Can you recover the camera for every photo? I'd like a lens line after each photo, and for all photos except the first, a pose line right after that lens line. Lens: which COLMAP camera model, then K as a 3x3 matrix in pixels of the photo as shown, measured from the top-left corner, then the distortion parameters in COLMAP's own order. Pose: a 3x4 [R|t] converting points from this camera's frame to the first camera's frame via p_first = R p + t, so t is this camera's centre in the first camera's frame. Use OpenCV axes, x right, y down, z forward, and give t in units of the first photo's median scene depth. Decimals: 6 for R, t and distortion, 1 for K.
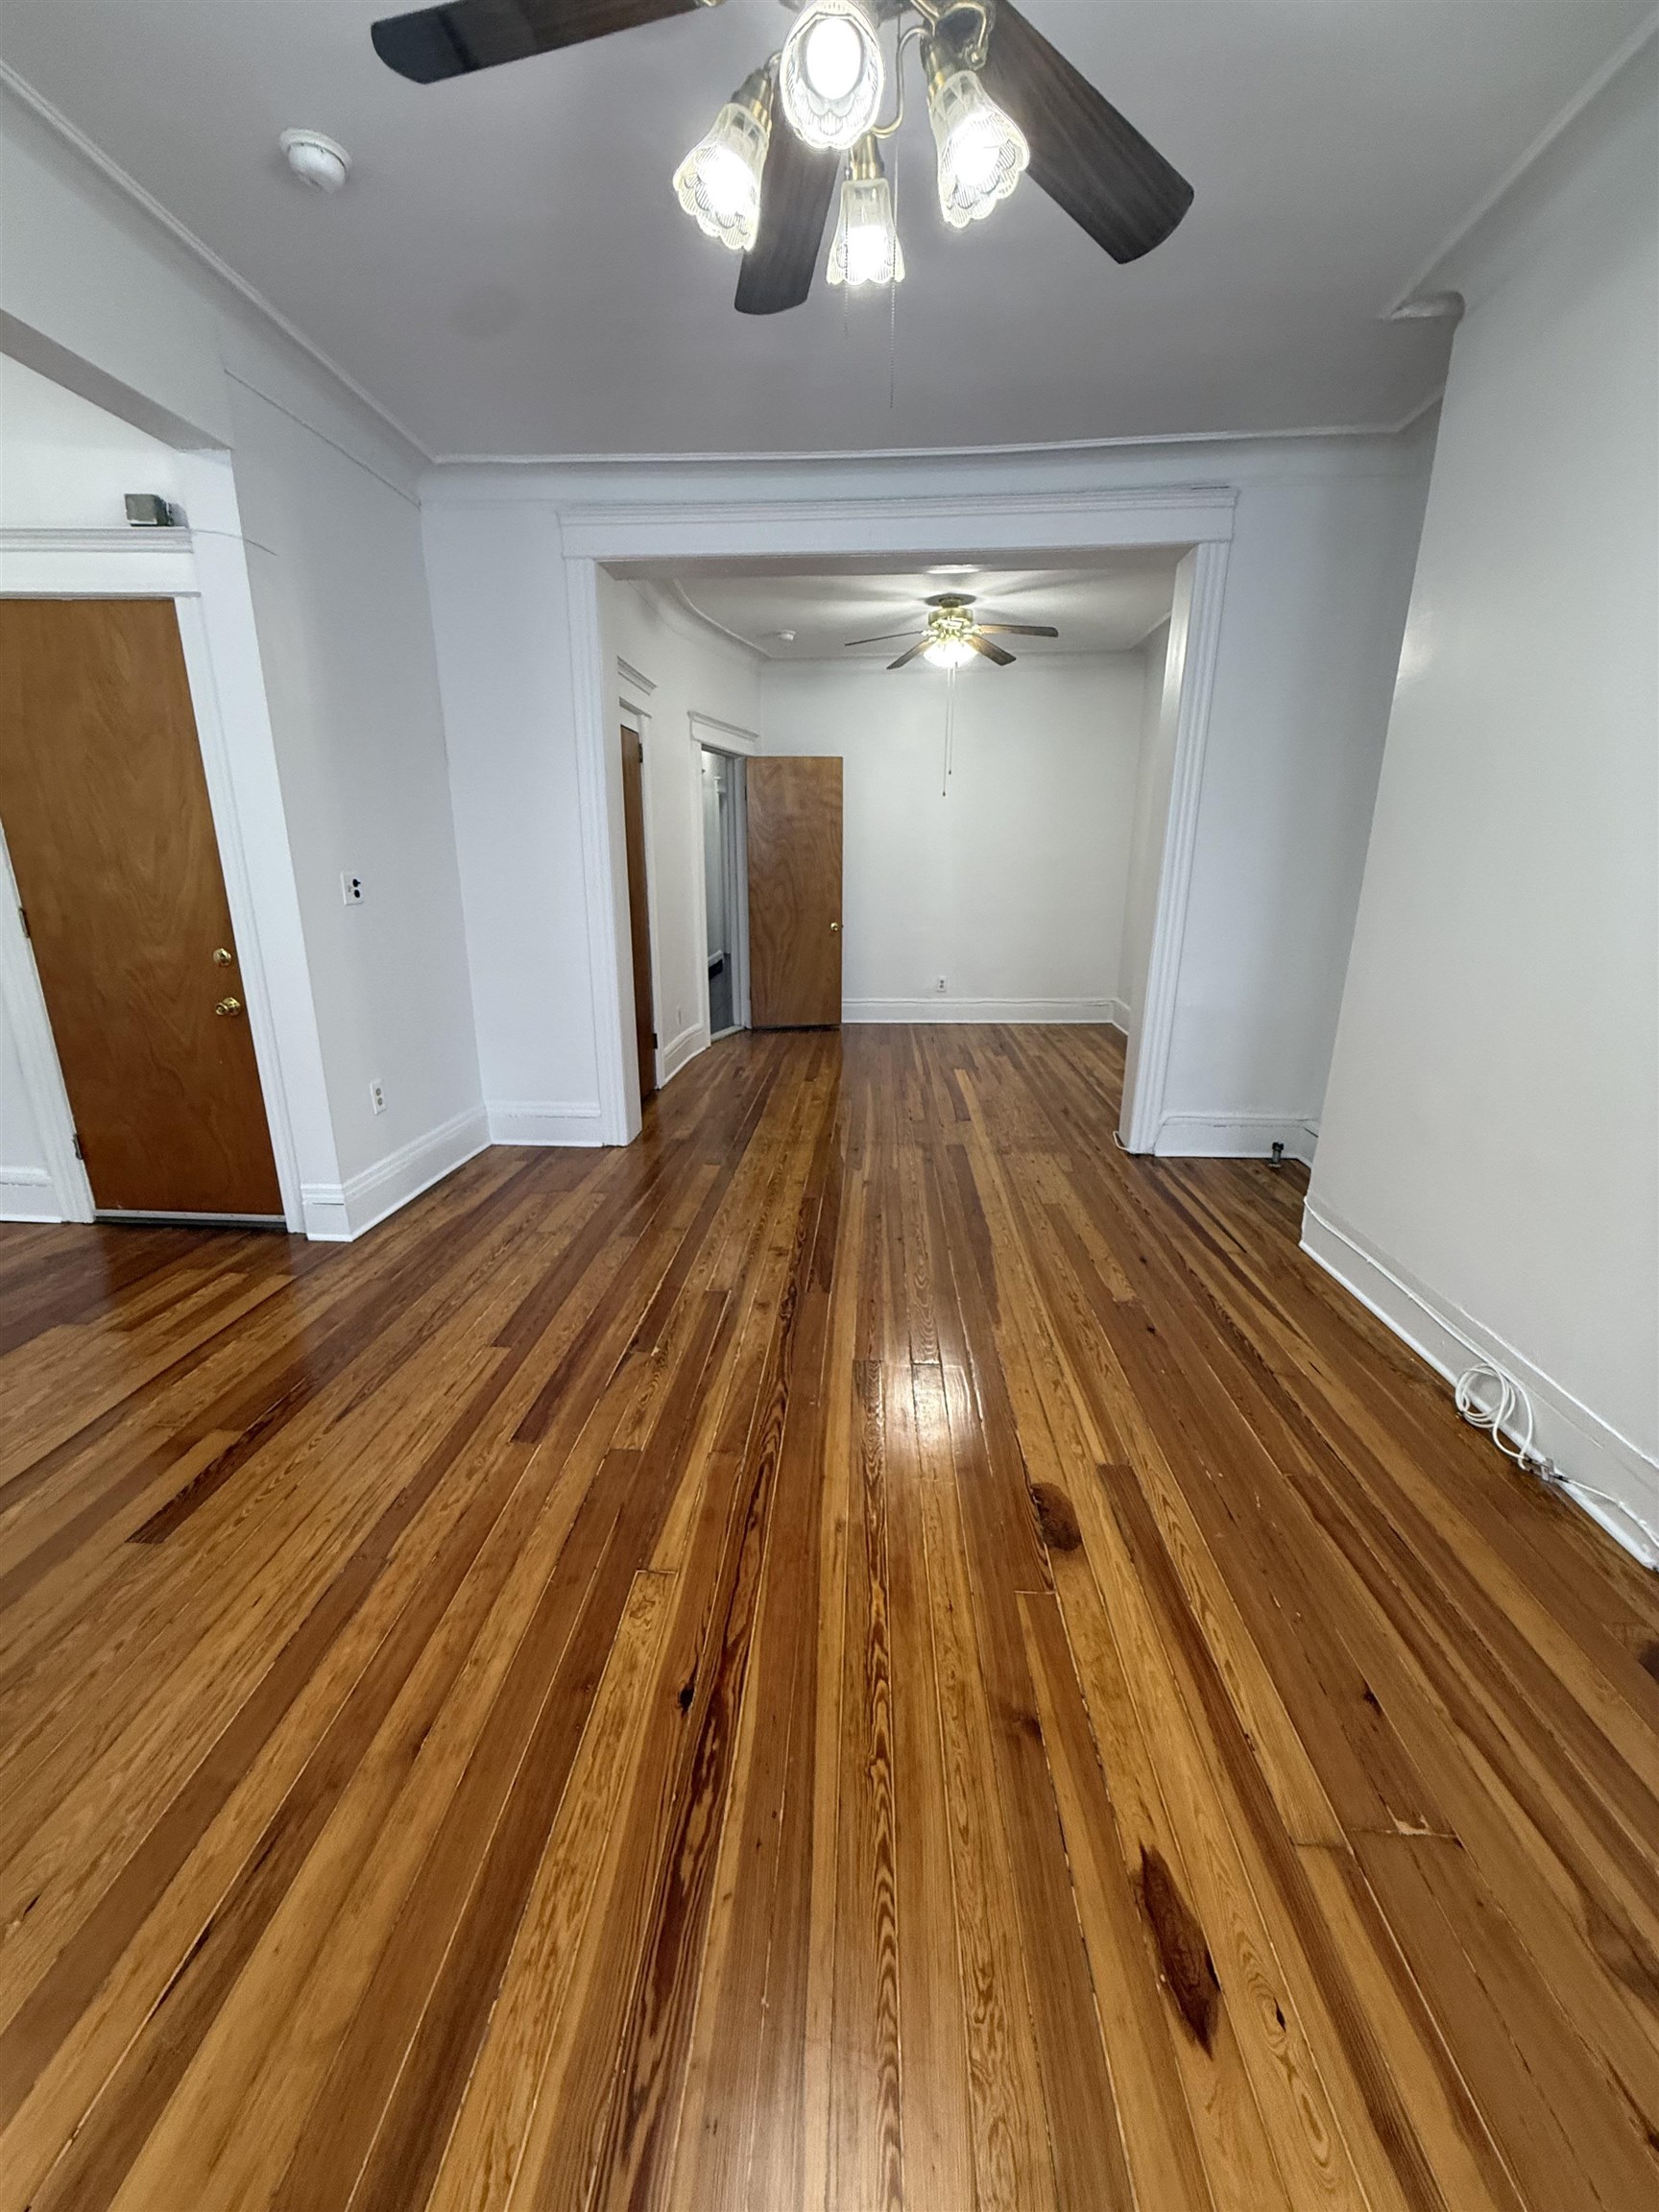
lens RADIAL K [[880.4, 0, 831.1], [0, 880.4, 1104.8], [0, 0, 1]] dist [-0.002051, 0.000405]
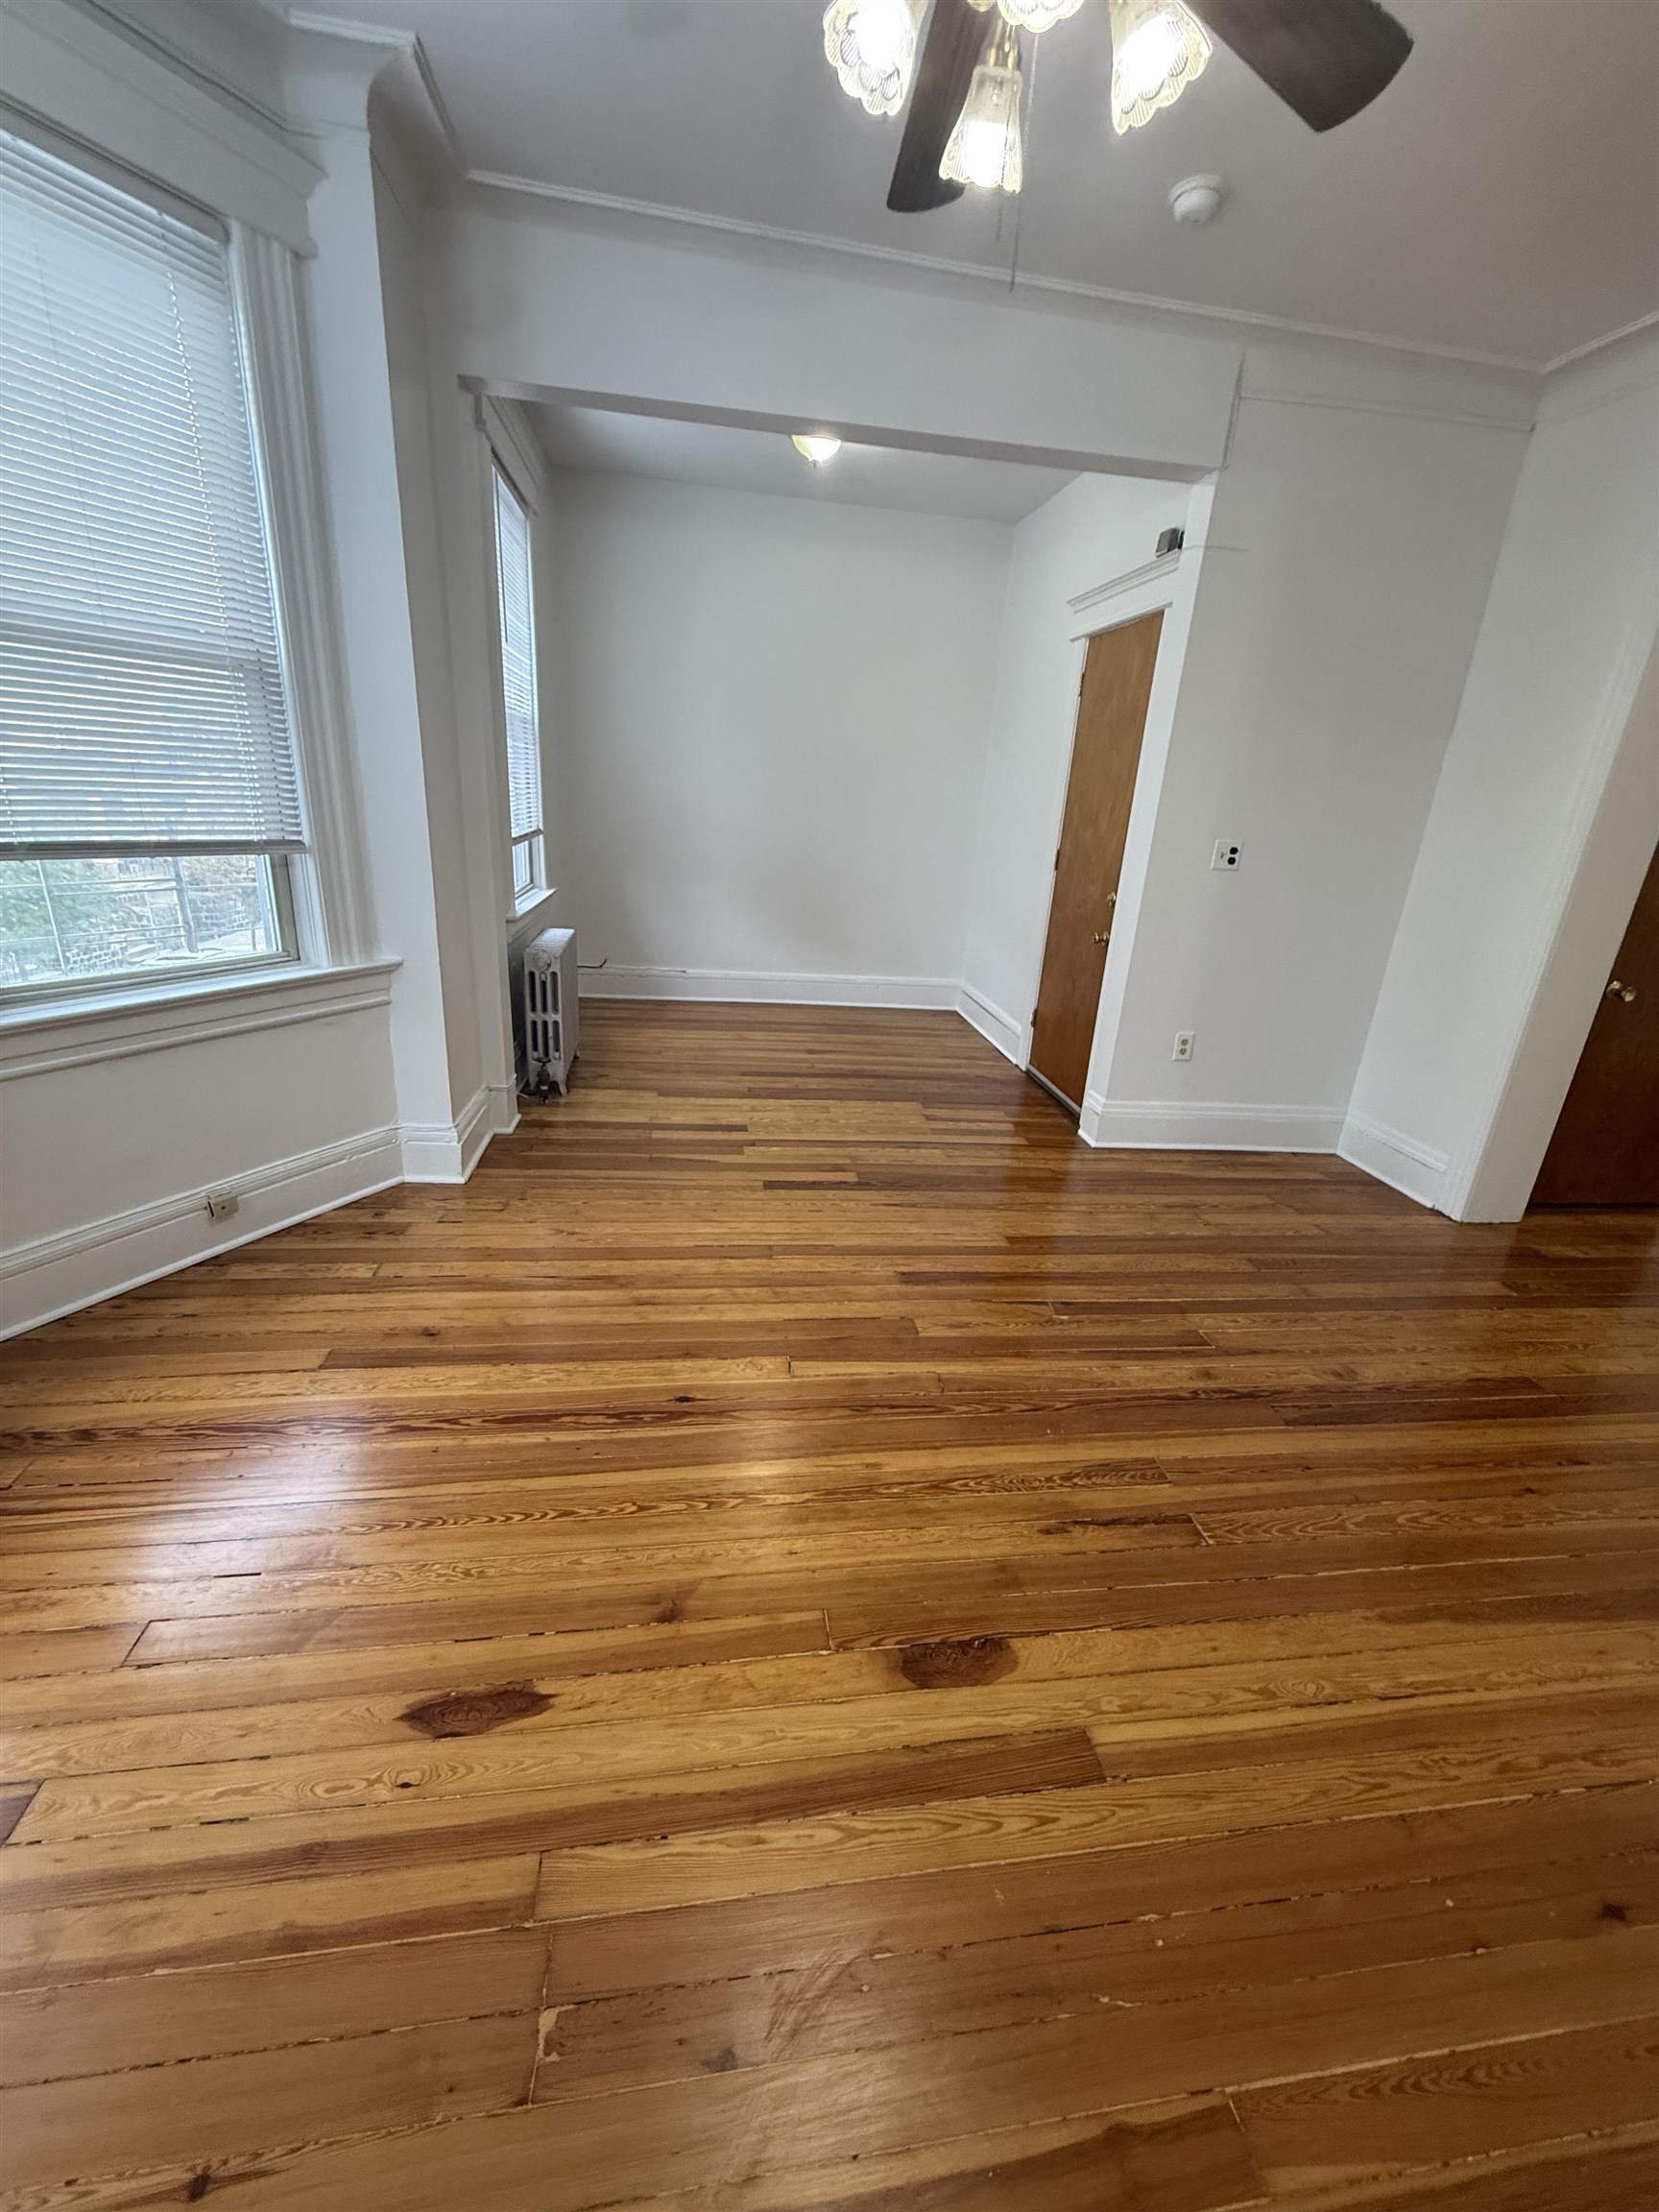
lens RADIAL K [[880.4, 0, 825.7], [0, 880.4, 1105.6], [0, 0, 1]] dist [-0.002051, 0.000405]
pose [[0.188027, 0.333601, -0.923773, 0.702082], [-0.330672, 0.907141, 0.260289, -0.129506], [0.924825, 0.256525, 0.280879, 0.484981]]
